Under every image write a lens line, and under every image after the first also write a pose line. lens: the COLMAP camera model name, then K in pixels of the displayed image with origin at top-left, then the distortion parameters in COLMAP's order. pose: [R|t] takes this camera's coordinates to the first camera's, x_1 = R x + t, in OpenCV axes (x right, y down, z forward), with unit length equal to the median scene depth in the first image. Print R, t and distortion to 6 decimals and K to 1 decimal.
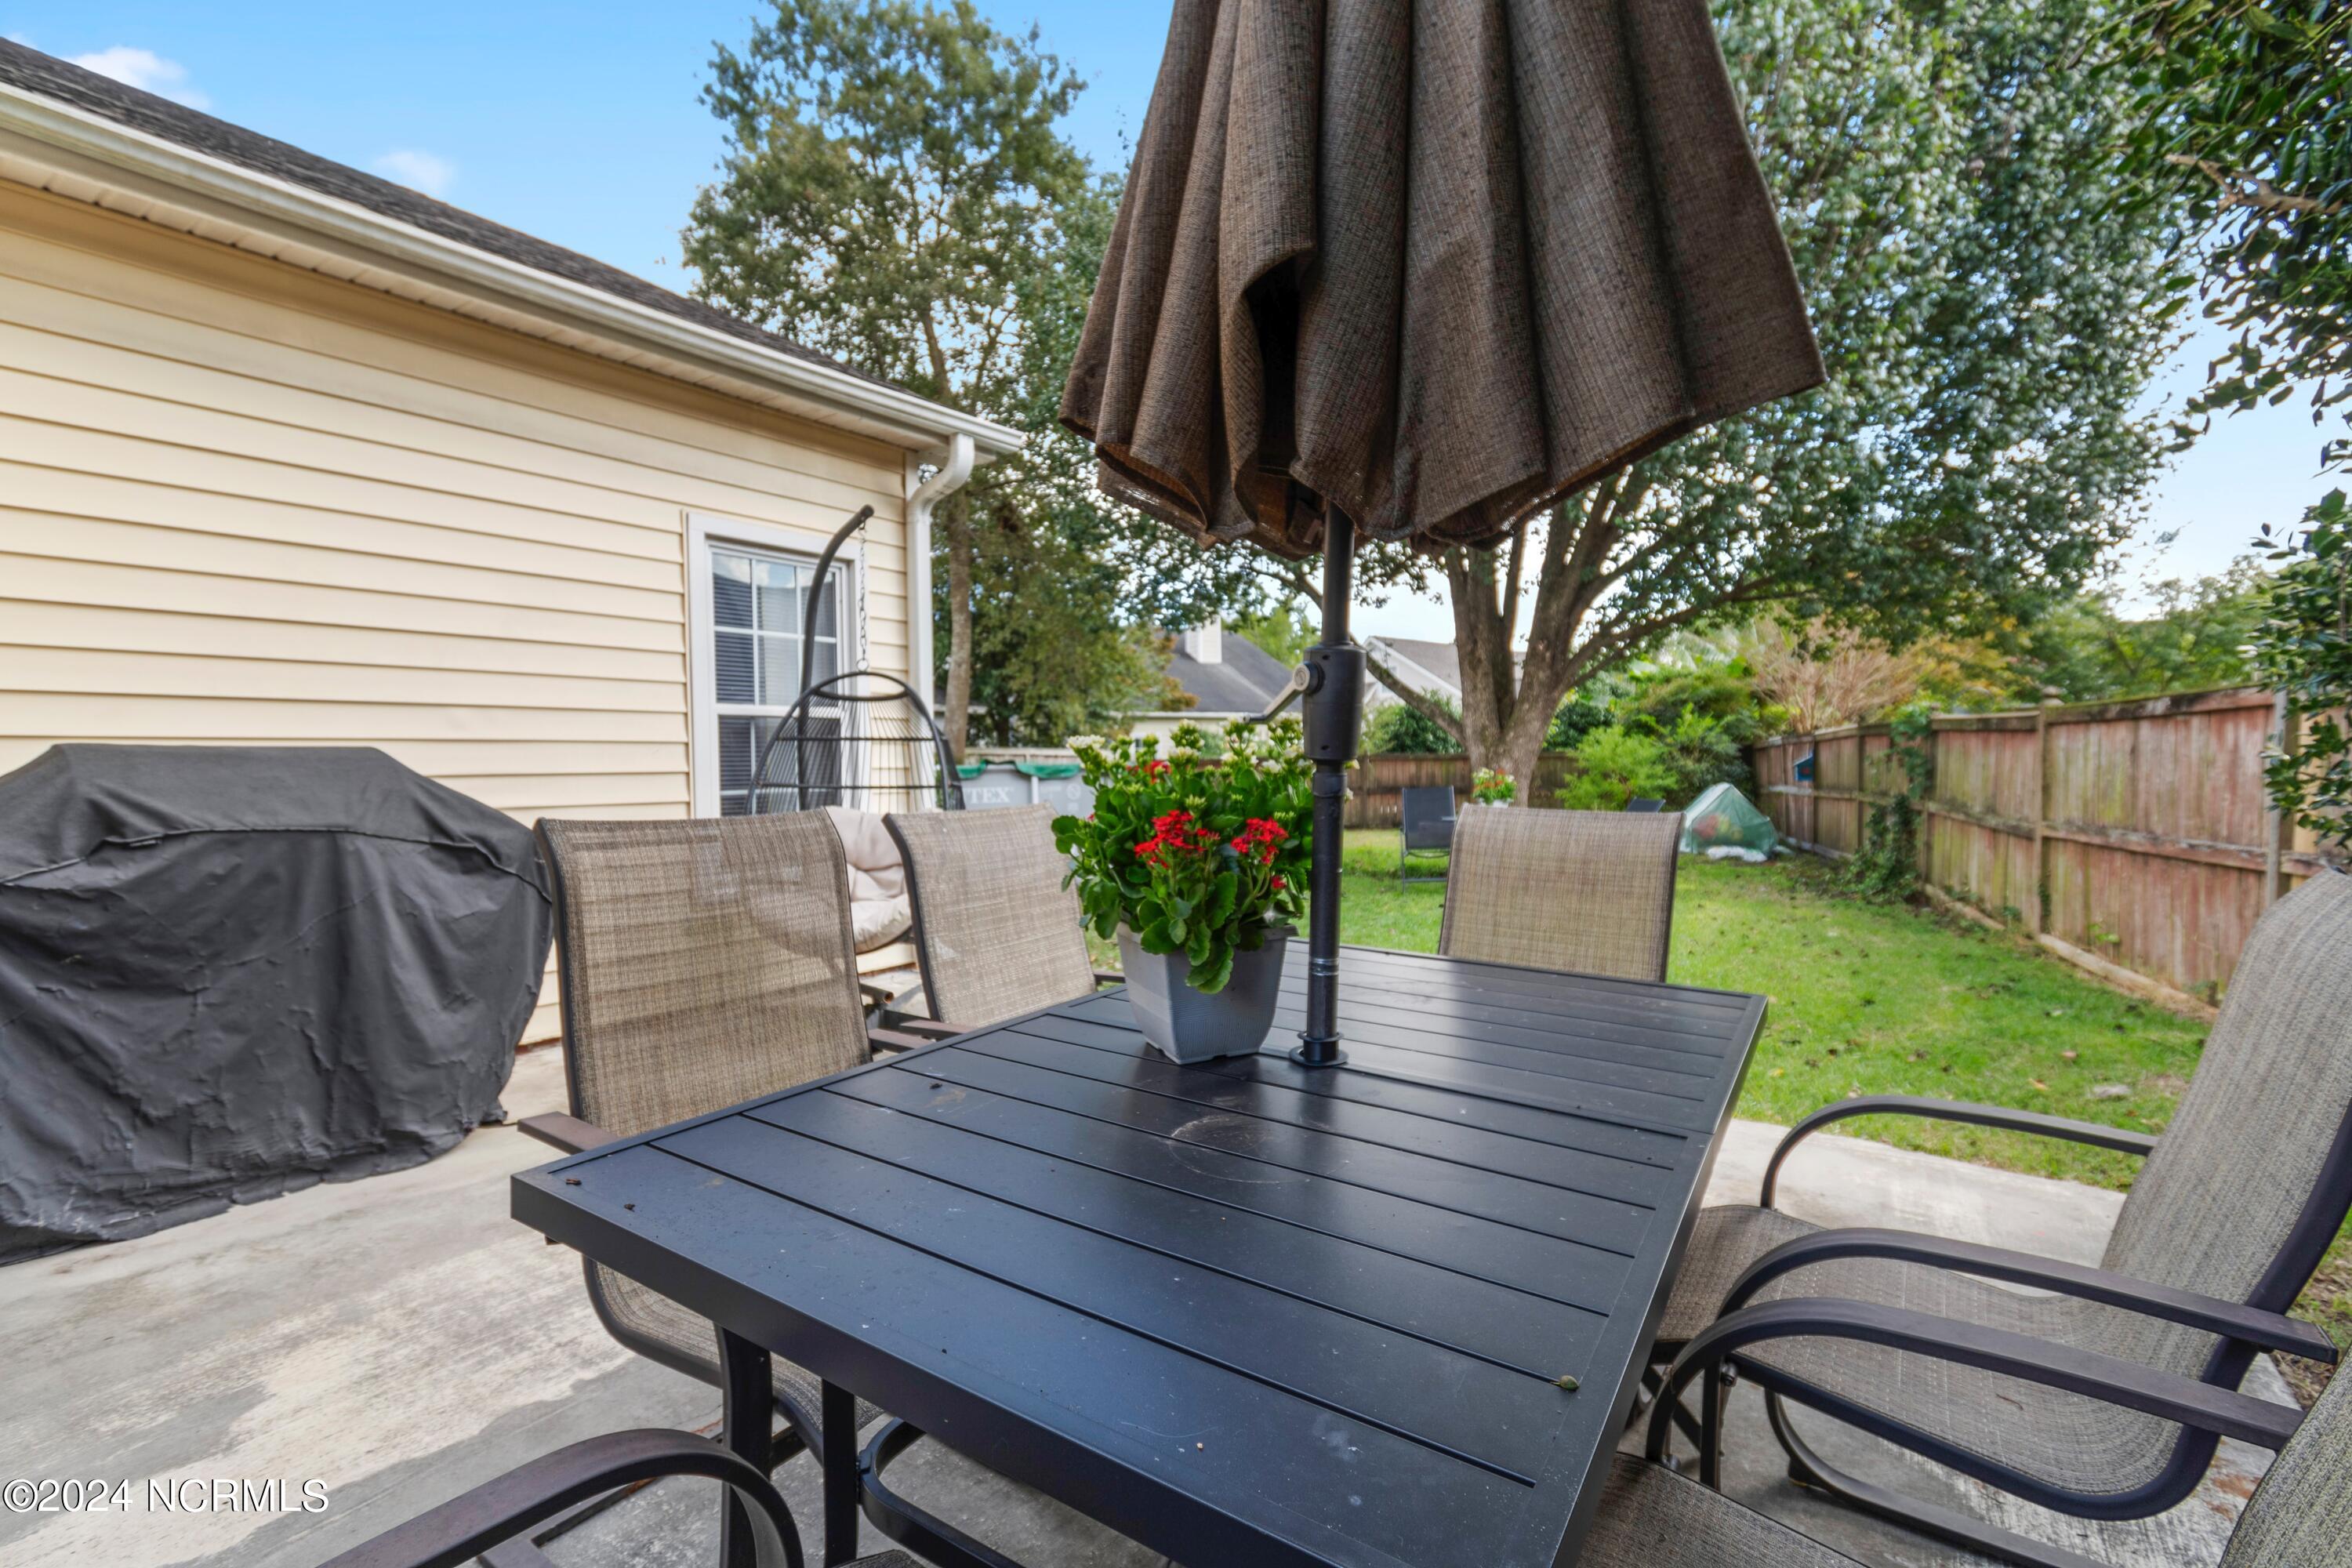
lens RADIAL K [[1063.8, 0, 1171.6], [0, 1063.8, 768.6], [0, 0, 1]] dist [0.002624, -0.000150]
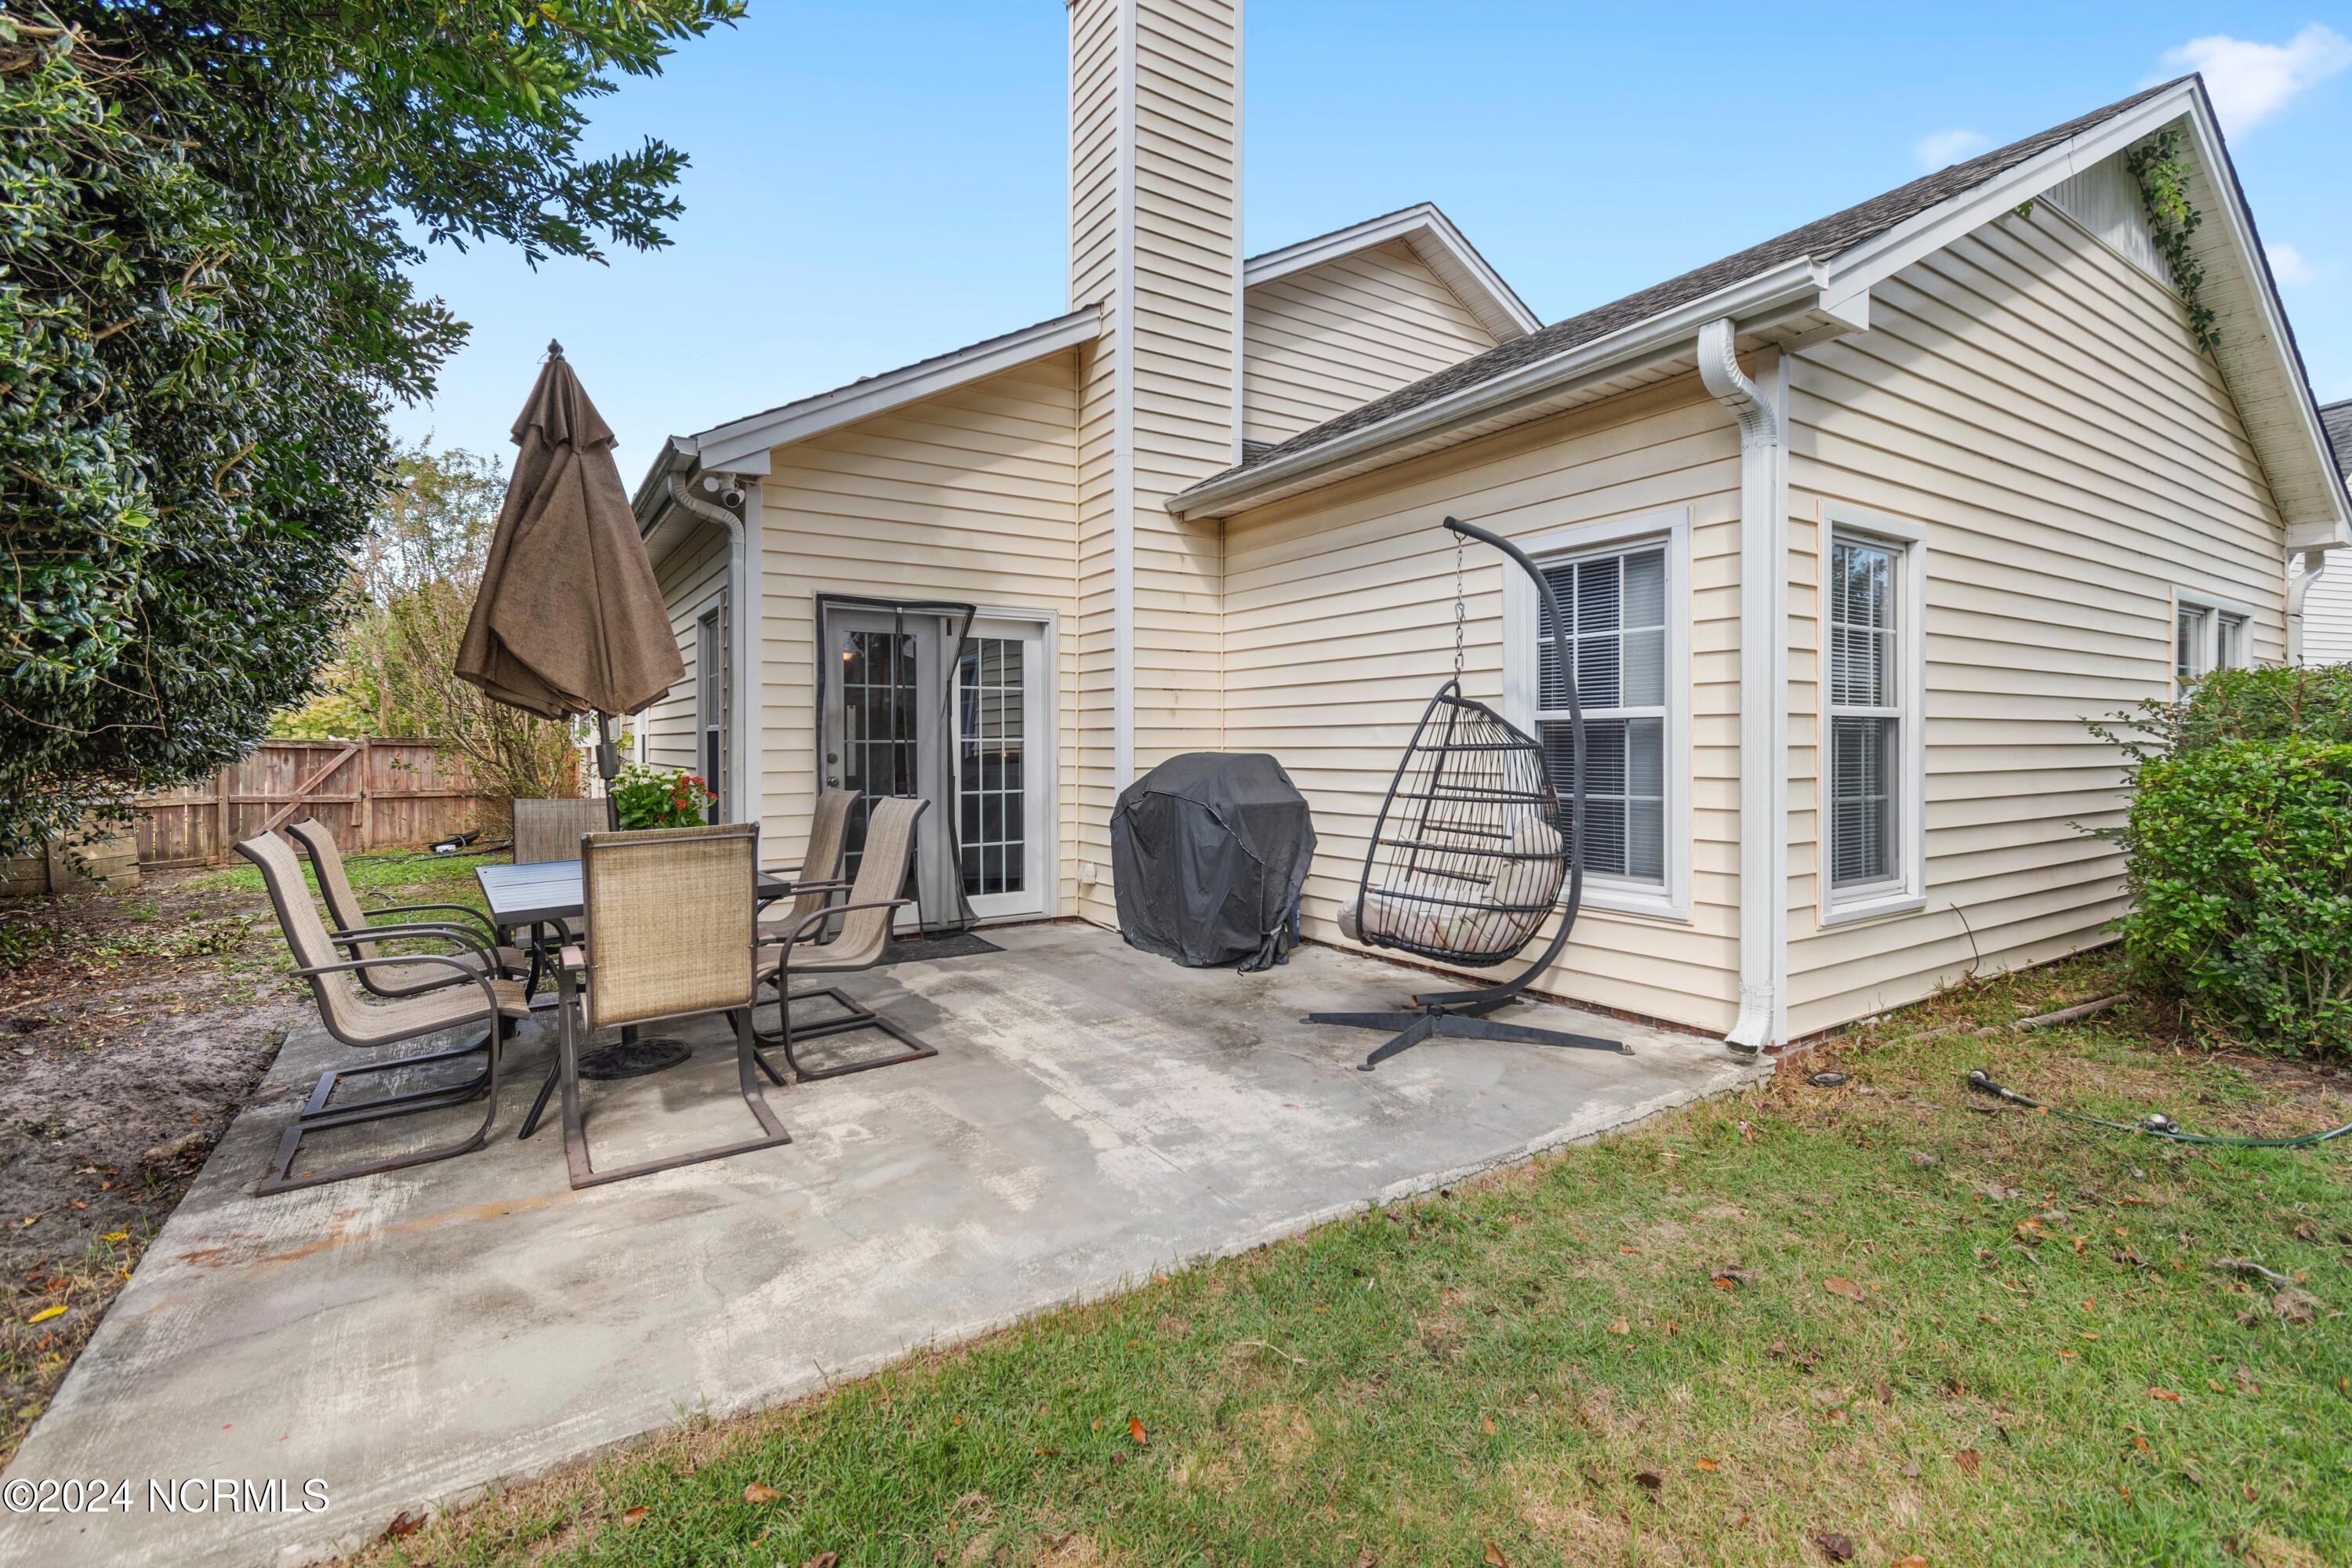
lens RADIAL K [[1063.8, 0, 1171.6], [0, 1063.8, 768.6], [0, 0, 1]] dist [0.002624, -0.000150]
pose [[-0.377018, 0.033397, -0.925604, 0.223529], [0.001045, 0.999364, 0.035633, -0.013477], [0.926205, 0.012467, -0.376813, 0.334967]]
